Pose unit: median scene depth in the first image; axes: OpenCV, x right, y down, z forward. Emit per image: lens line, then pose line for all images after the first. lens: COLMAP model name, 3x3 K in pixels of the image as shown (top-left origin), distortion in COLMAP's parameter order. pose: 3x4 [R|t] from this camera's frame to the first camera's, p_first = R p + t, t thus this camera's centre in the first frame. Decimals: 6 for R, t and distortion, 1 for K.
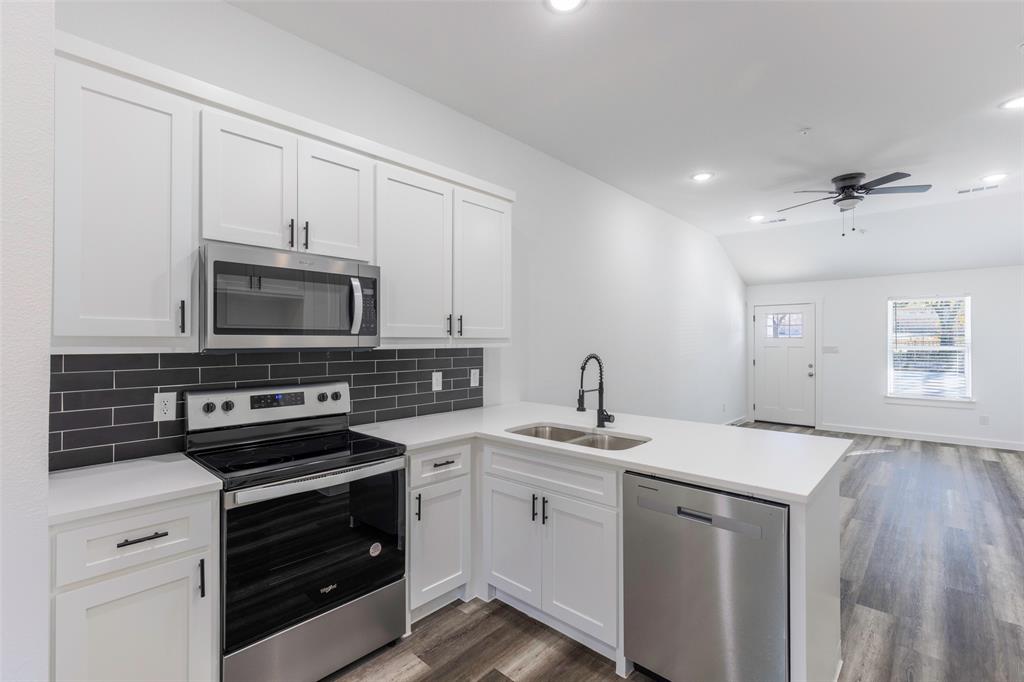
lens RADIAL K [[457.8, 0, 514.9], [0, 457.8, 338.3], [0, 0, 1]] dist [0.004315, -0.001193]
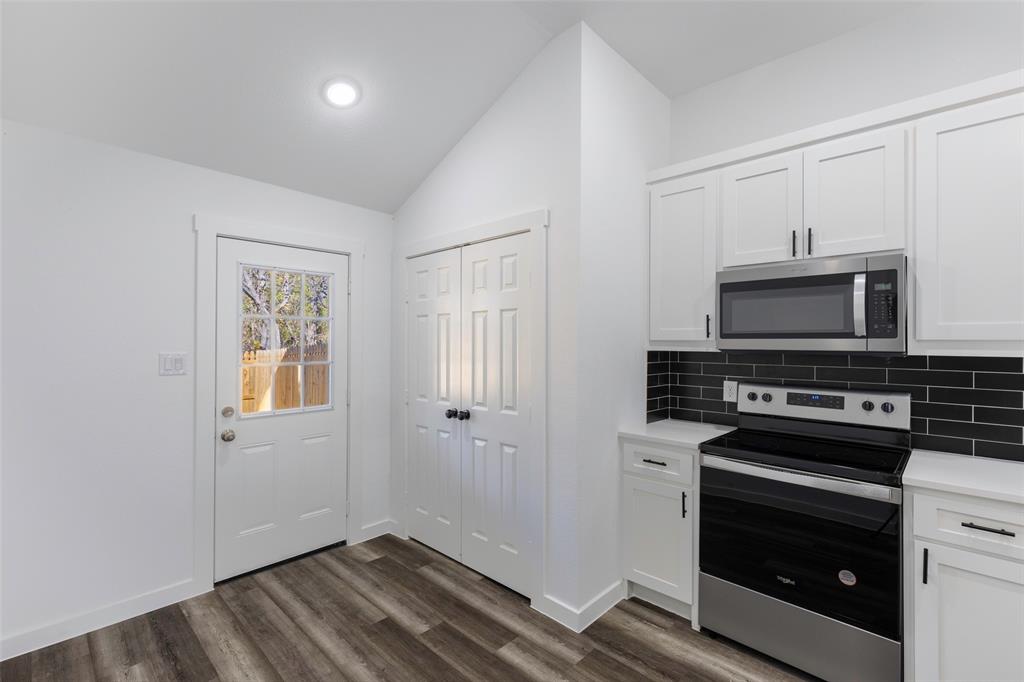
lens RADIAL K [[457.8, 0, 516.1], [0, 457.8, 339.9], [0, 0, 1]] dist [0.004315, -0.001193]
pose [[-0.014809, -0.003206, -0.999885, 0.525349], [0.002030, 0.999993, -0.003236, -0.001503], [0.999888, -0.002077, -0.014802, 0.320895]]
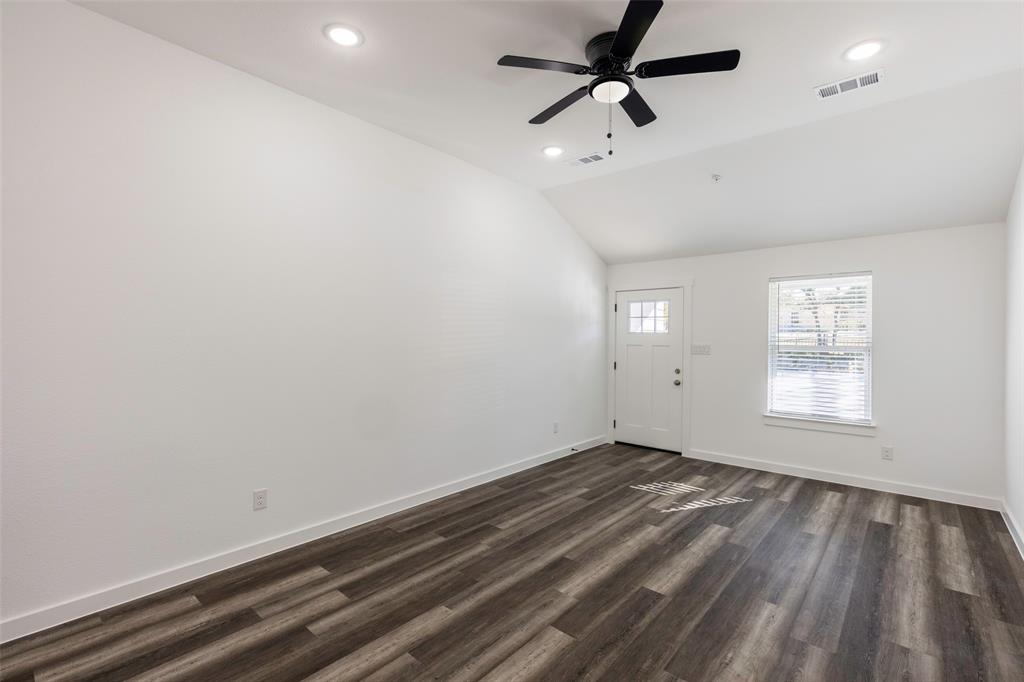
lens RADIAL K [[457.8, 0, 512.8], [0, 457.8, 338.3], [0, 0, 1]] dist [0.004315, -0.001193]
pose [[0.999695, 0.007275, 0.023594, 1.149533], [-0.007532, 0.999913, 0.010841, 0.002190], [-0.023513, -0.011015, 0.999663, 0.841472]]
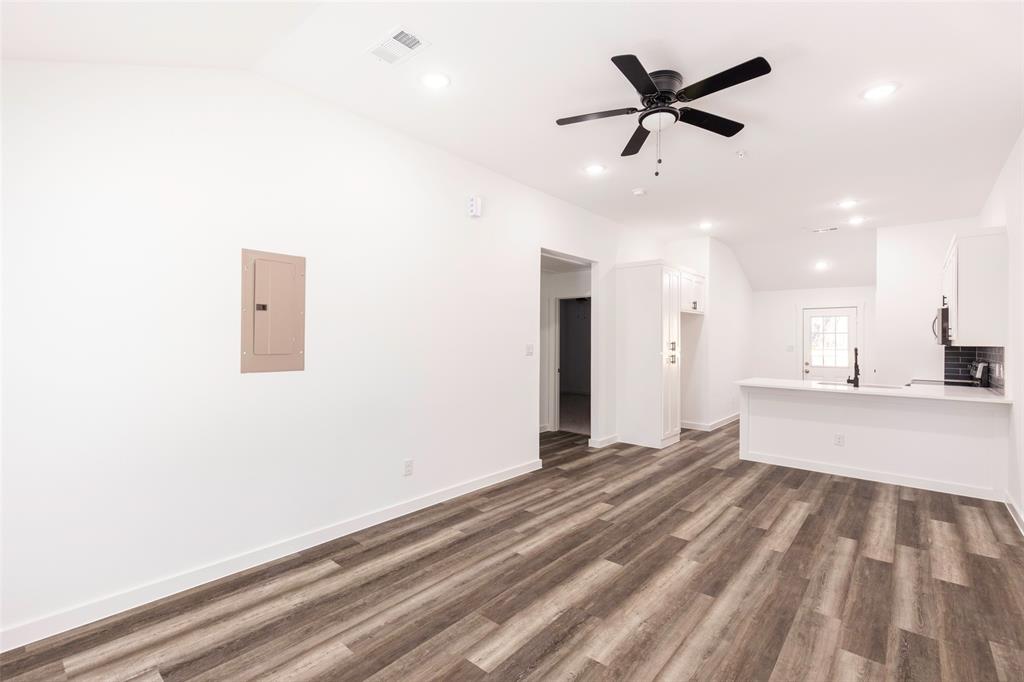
lens RADIAL K [[457.8, 0, 511.3], [0, 457.8, 338.1], [0, 0, 1]] dist [0.004315, -0.001193]
pose [[-0.999647, -0.007983, -0.025358, 1.827100], [-0.007733, 0.999921, -0.009926, 0.024658], [0.025435, -0.009726, -0.999629, 3.153671]]
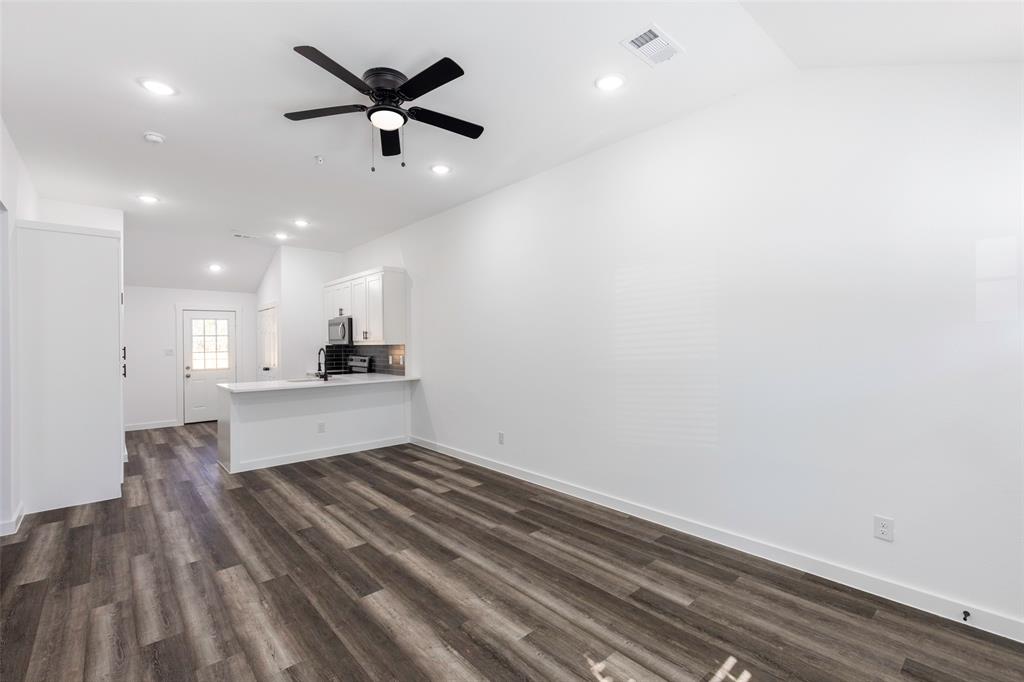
lens RADIAL K [[457.8, 0, 512.9], [0, 457.8, 339.1], [0, 0, 1]] dist [0.004315, -0.001193]
pose [[-0.103226, -0.002387, -0.994655, 2.573541], [0.018664, 0.999816, -0.004336, 0.018019], [0.994483, -0.019012, -0.103162, 2.378809]]
